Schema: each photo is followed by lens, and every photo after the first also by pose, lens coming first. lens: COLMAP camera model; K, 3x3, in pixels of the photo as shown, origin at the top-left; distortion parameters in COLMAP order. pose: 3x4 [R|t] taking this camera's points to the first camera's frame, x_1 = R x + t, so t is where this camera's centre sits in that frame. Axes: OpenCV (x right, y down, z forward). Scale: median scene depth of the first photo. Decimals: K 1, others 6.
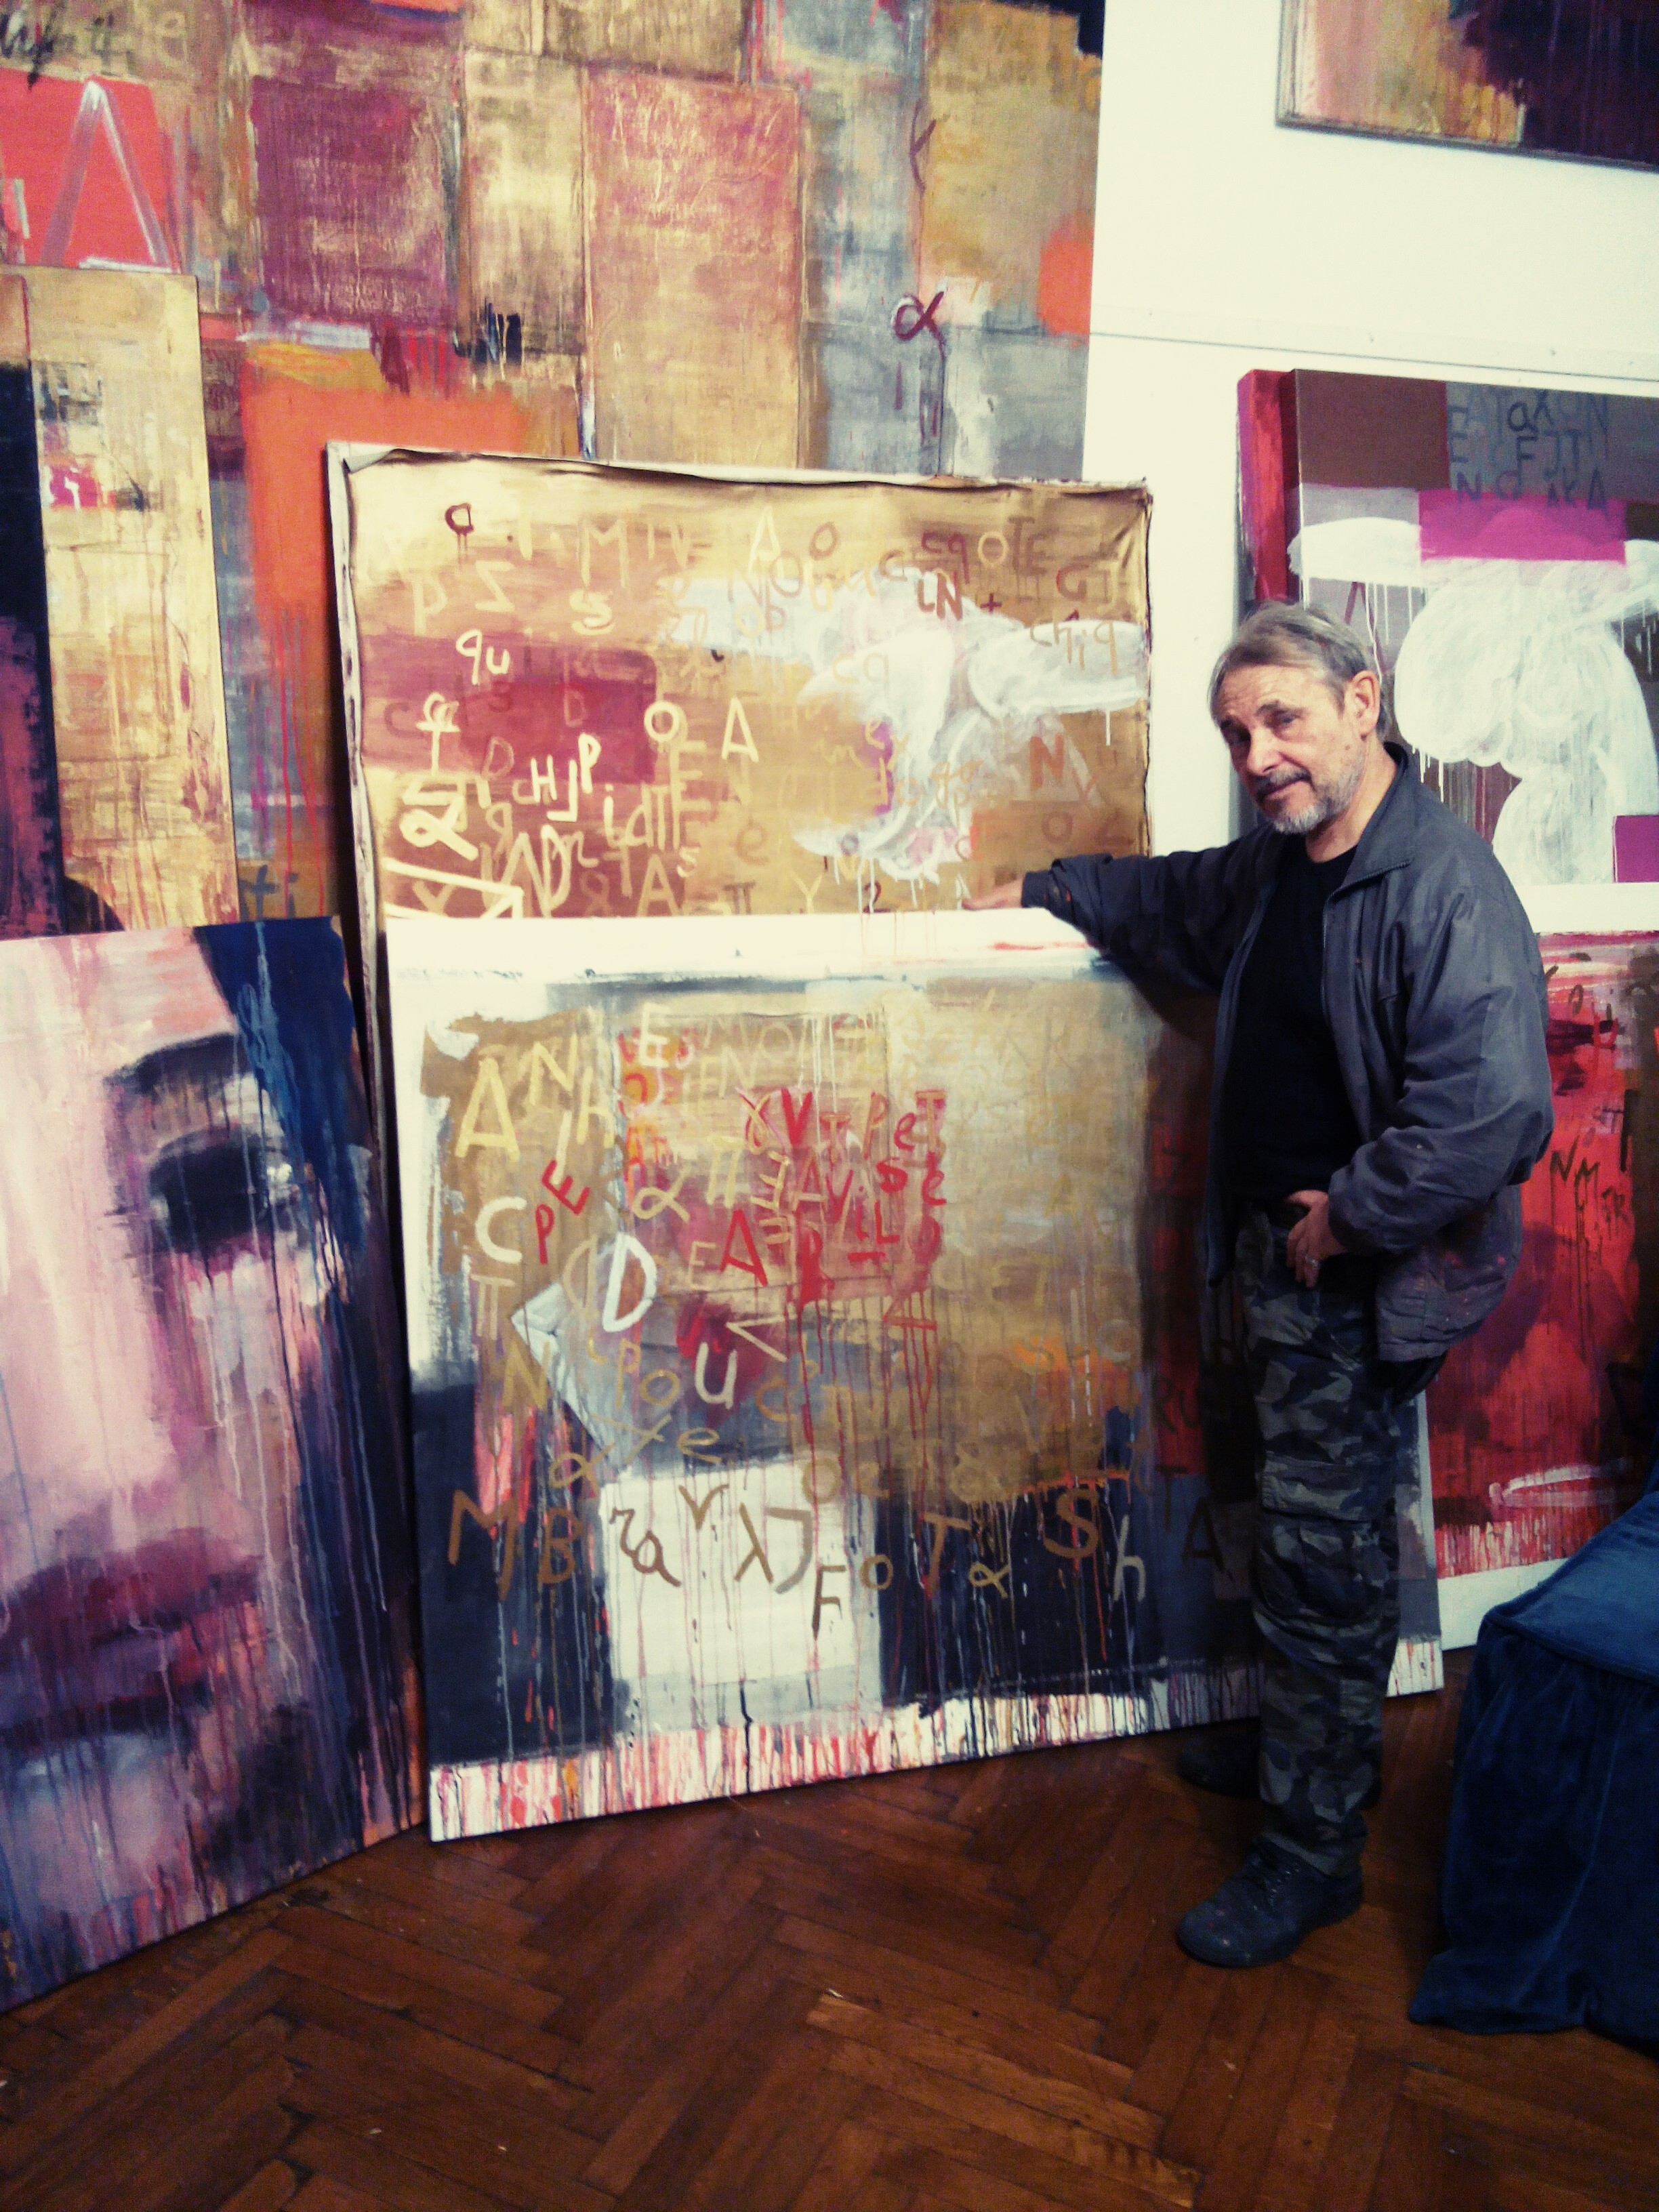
lens RADIAL K [[1814.2, 0, 819.7], [0, 1814.2, 1103.7], [0, 0, 1]] dist [0.085592, -0.124210]
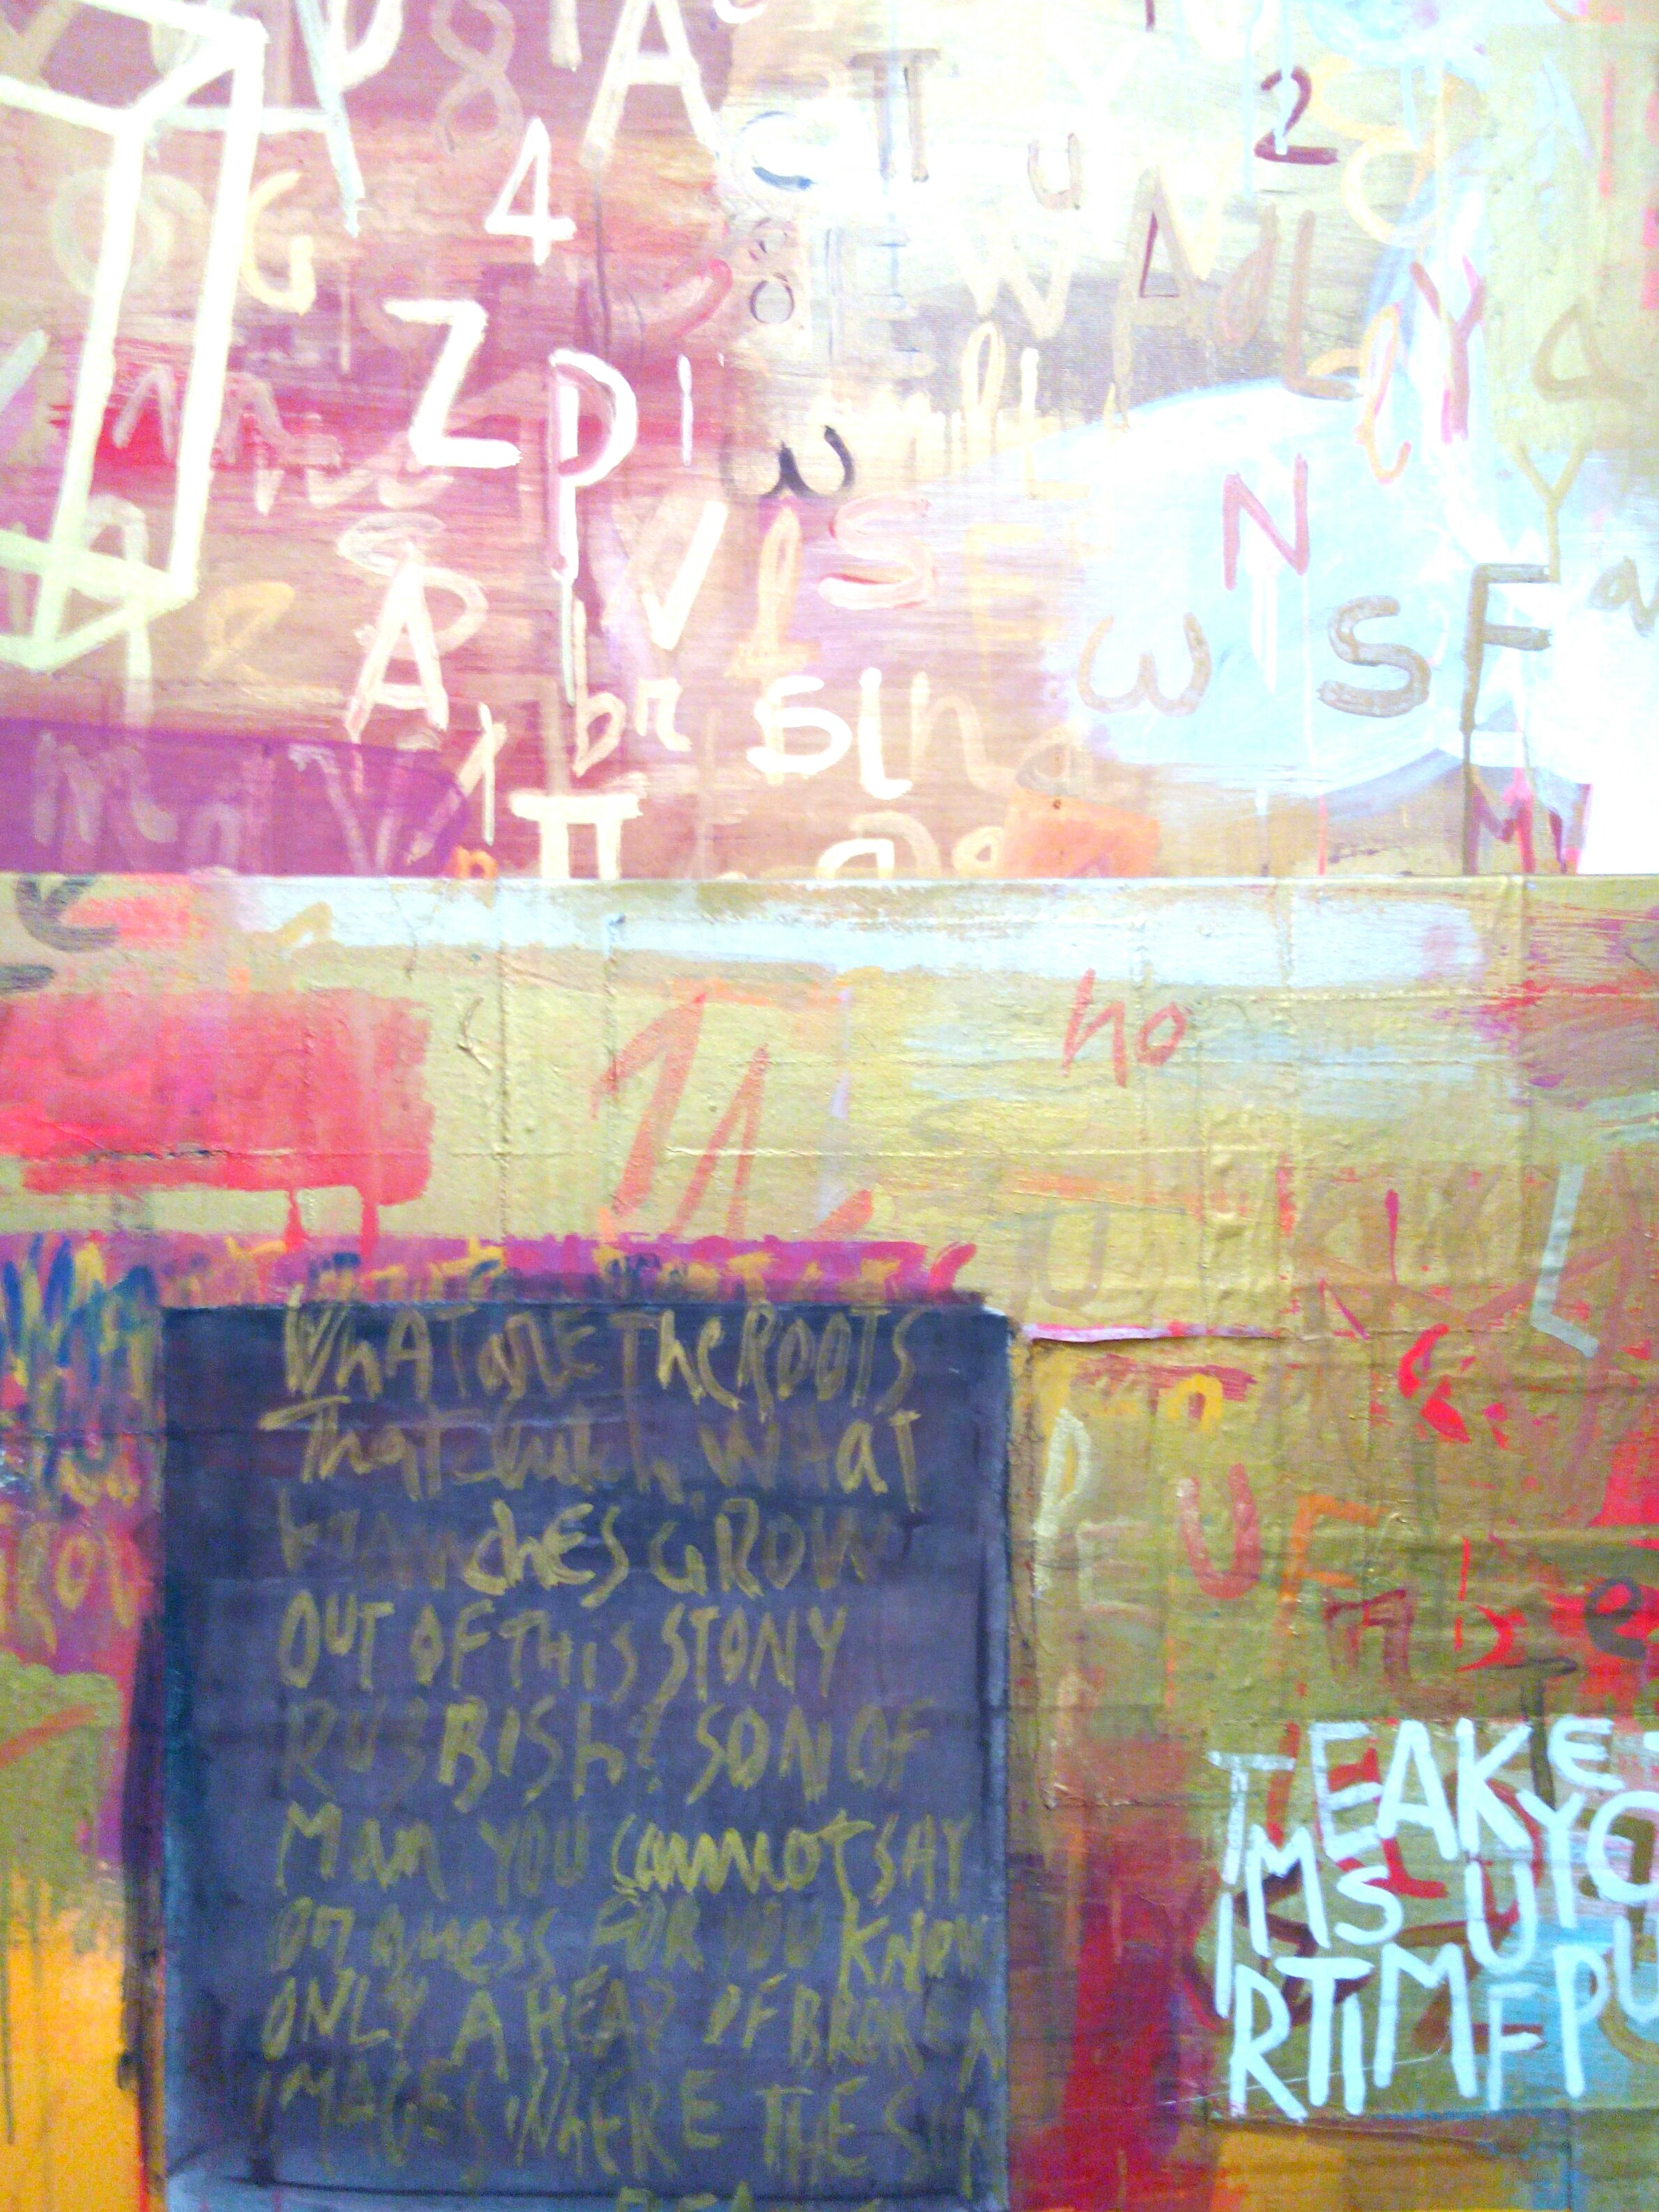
lens RADIAL K [[1814.4, 0, 837.9], [0, 1814.4, 1108.6], [0, 0, 1]] dist [0.085592, -0.124210]
pose [[0.968303, 0.036690, -0.247069, 0.042976], [-0.054173, 0.996457, -0.064337, 0.111289], [0.243833, 0.075682, 0.966860, 0.685483]]
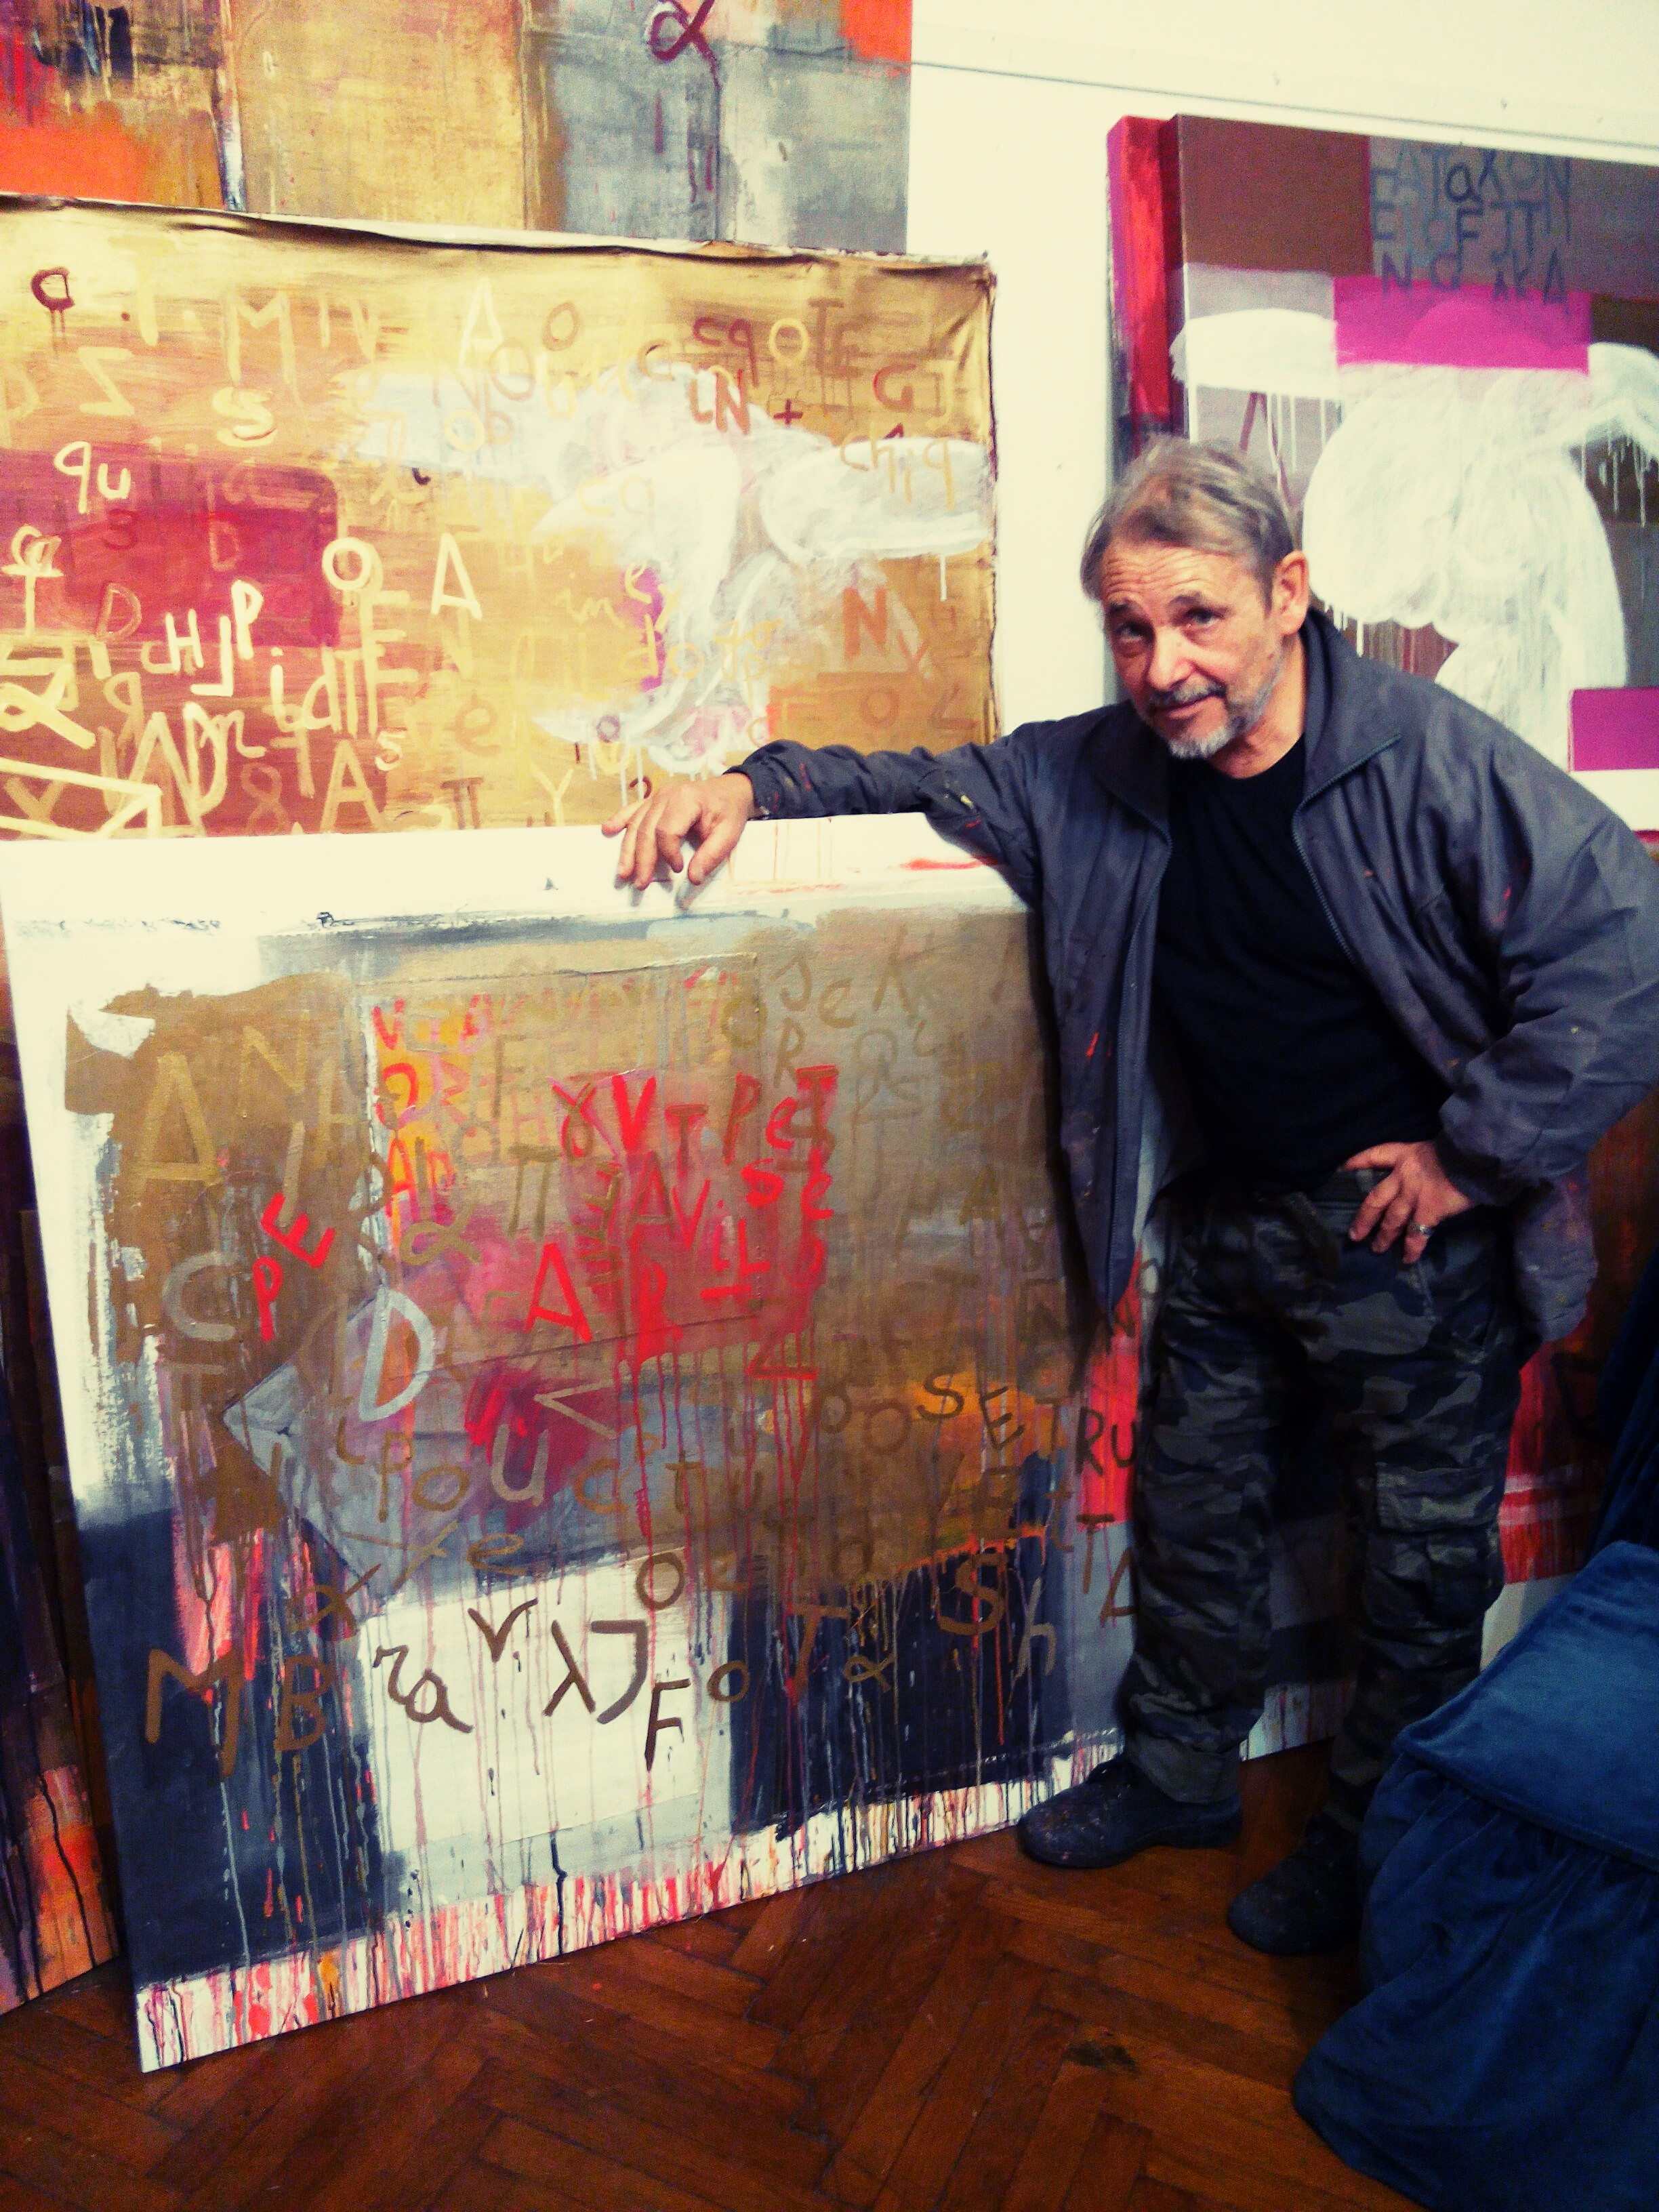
lens RADIAL K [[1814.2, 0, 831.9], [0, 1814.2, 1099.2], [0, 0, 1]] dist [0.085592, -0.124210]
pose [[0.999494, -0.011286, 0.029733, 0.091730], [0.009584, 0.998340, 0.056785, -0.028494], [-0.030324, -0.056471, 0.997944, 0.217709]]
